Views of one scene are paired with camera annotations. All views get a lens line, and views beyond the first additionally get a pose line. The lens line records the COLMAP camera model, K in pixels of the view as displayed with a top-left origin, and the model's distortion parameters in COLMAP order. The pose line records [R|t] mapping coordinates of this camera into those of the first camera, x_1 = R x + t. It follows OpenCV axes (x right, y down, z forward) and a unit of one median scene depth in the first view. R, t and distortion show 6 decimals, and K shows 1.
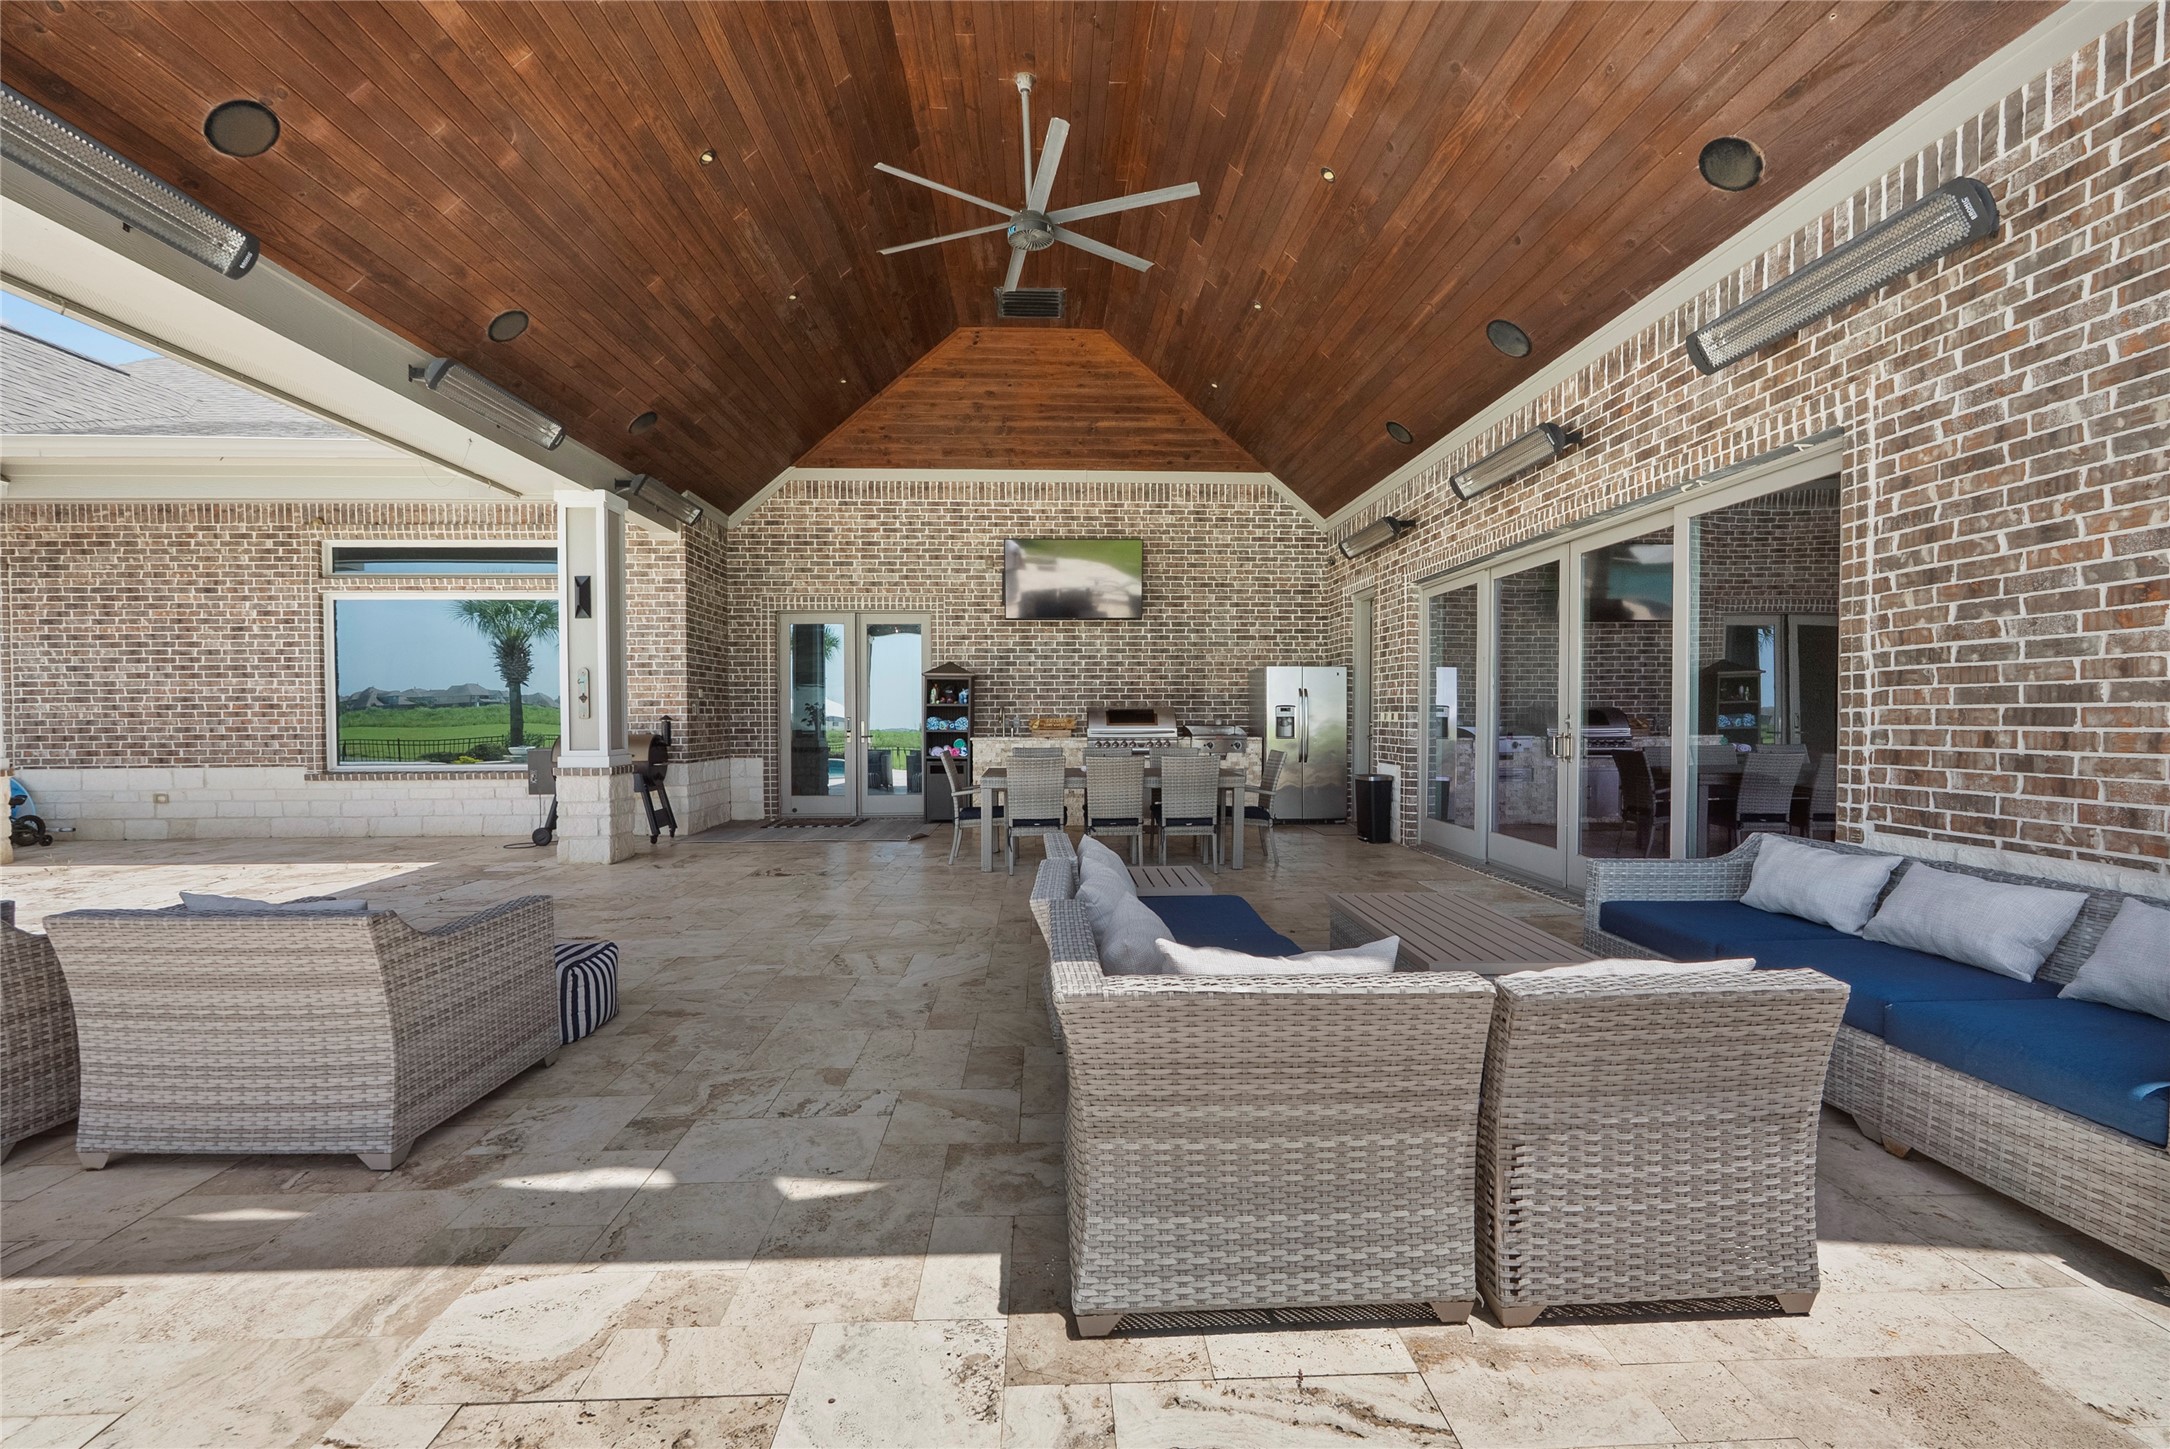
lens RADIAL K [[961.7, 0, 1096.5], [0, 961.7, 735.7], [0, 0, 1]] dist [-0.007722, 0.002742]
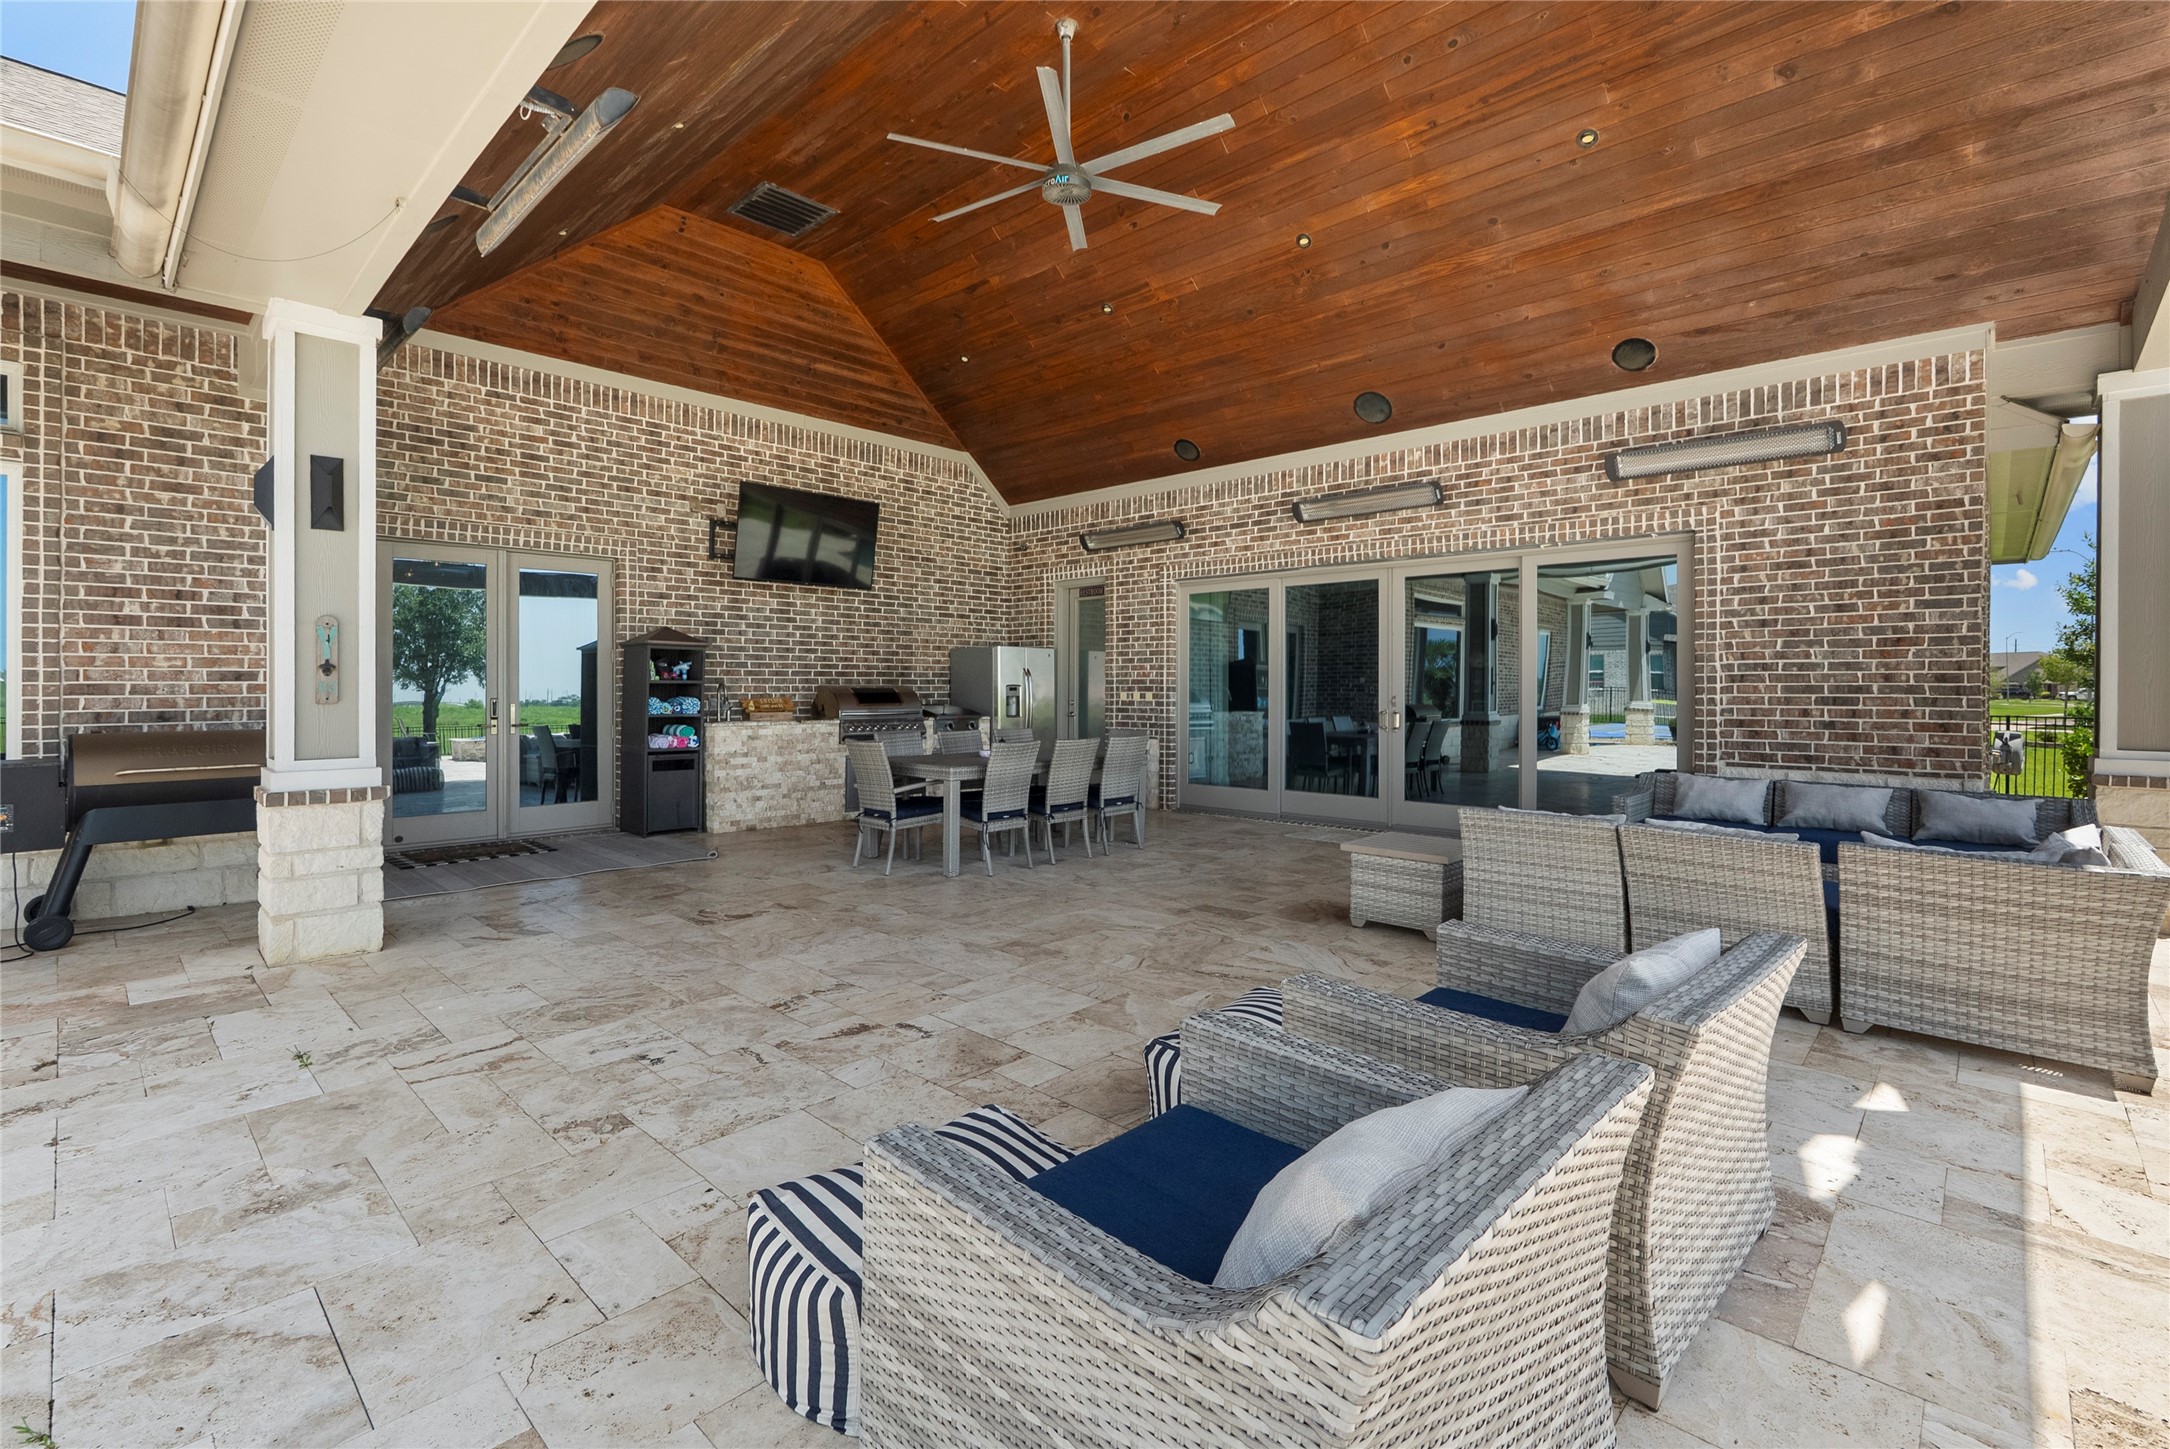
lens RADIAL K [[961.7, 0, 1113.5], [0, 961.7, 687.1], [0, 0, 1]] dist [-0.007722, 0.002742]
pose [[0.719909, 0.004287, 0.694055, -0.987359], [0.011565, 0.999768, -0.018171, -0.020799], [-0.693972, 0.021108, 0.719693, 0.426247]]
